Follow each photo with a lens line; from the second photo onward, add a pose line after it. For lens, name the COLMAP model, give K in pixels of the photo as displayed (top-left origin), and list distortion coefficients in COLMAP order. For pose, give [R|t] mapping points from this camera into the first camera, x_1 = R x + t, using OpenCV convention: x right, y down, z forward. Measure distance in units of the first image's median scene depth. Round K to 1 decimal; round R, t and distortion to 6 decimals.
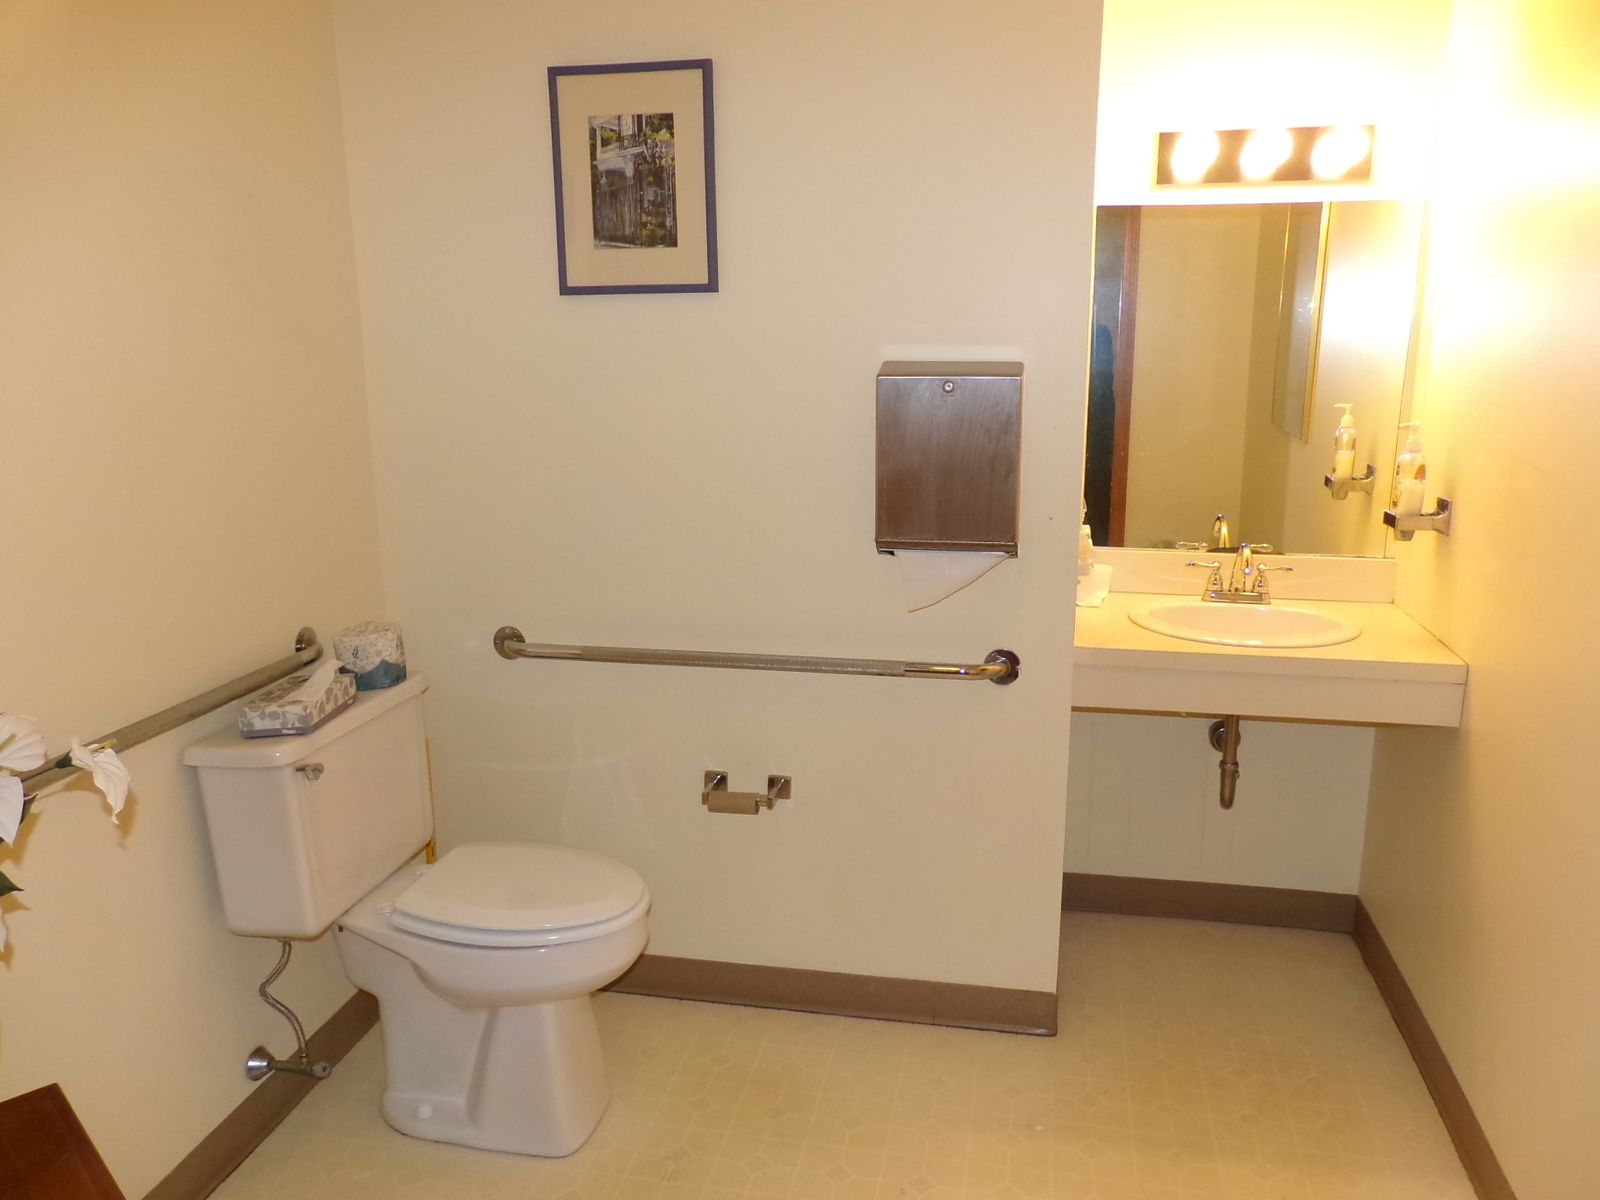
lens RADIAL K [[1232.6, 0, 825.6], [0, 1232.6, 611.5], [0, 0, 1]] dist [-0.061989, 0.113539]
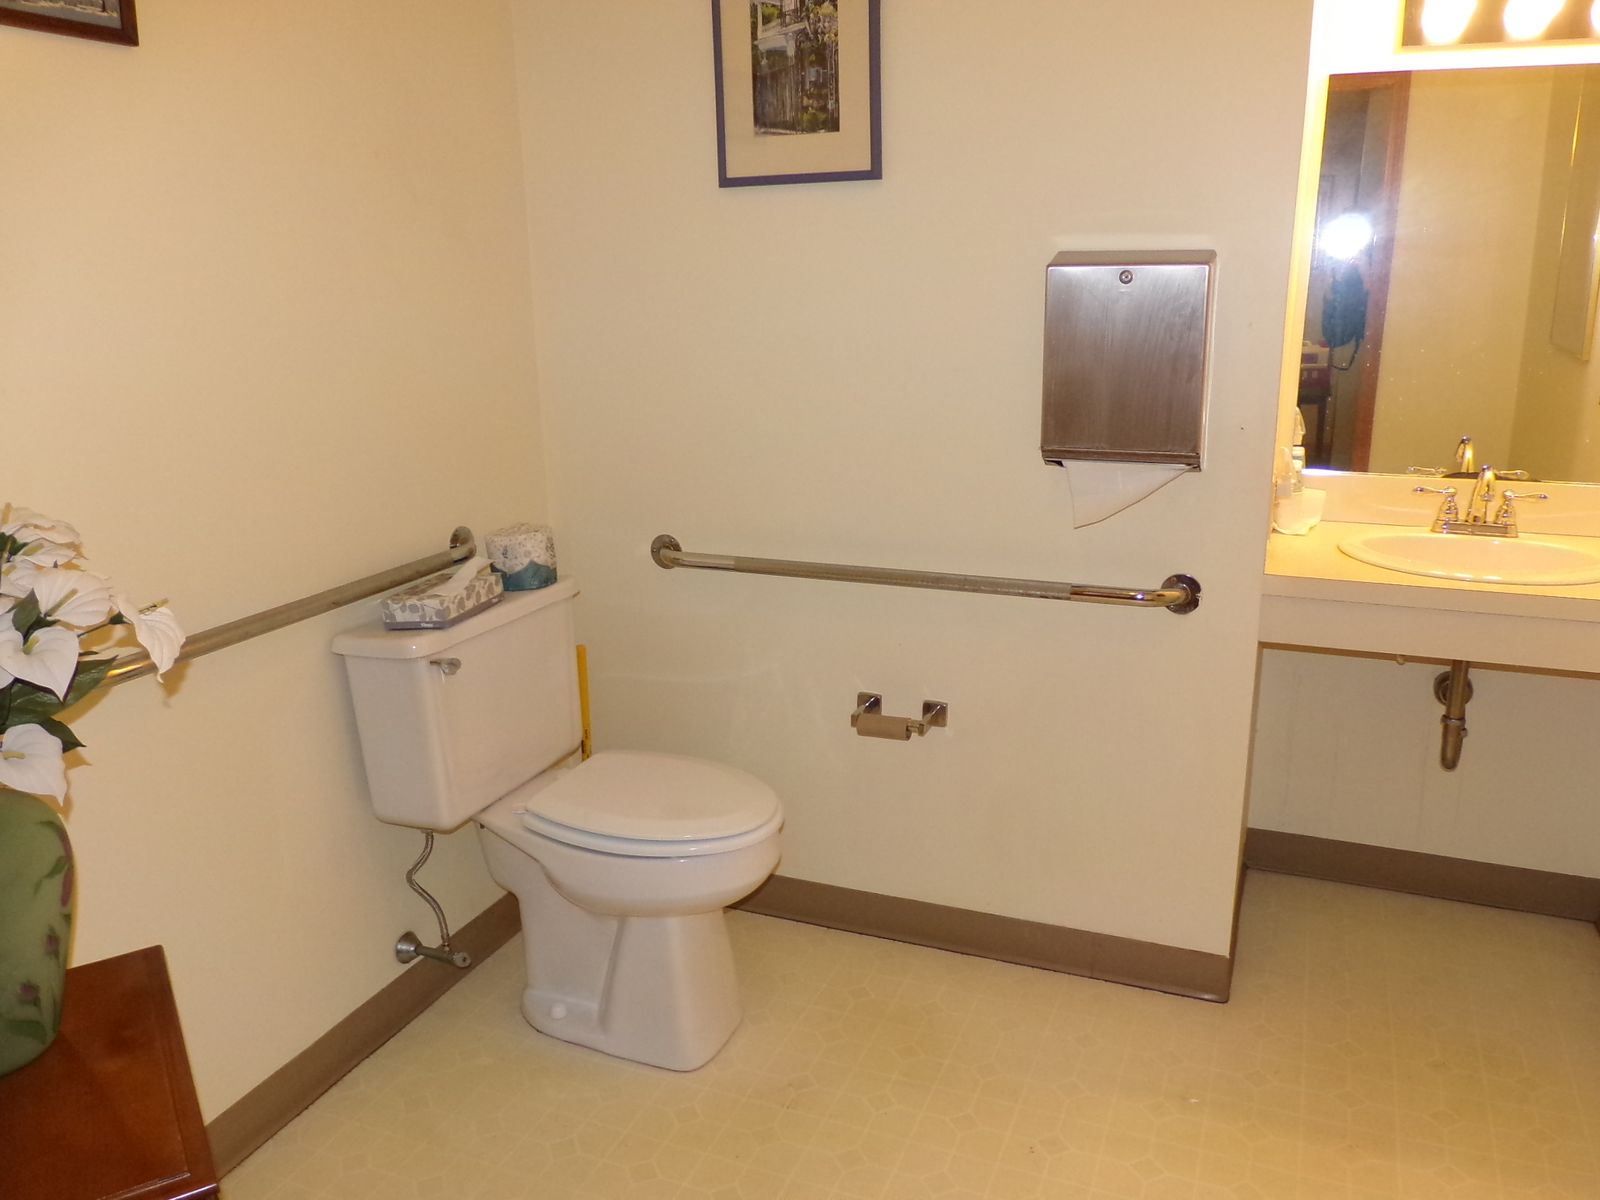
lens RADIAL K [[1232.6, 0, 825.6], [0, 1232.6, 611.5], [0, 0, 1]] dist [-0.061989, 0.113539]
pose [[0.979472, 0.042374, -0.197077, 0.069407], [-0.033290, 0.998235, 0.049184, 0.023251], [0.198813, -0.041613, 0.979153, 0.069424]]
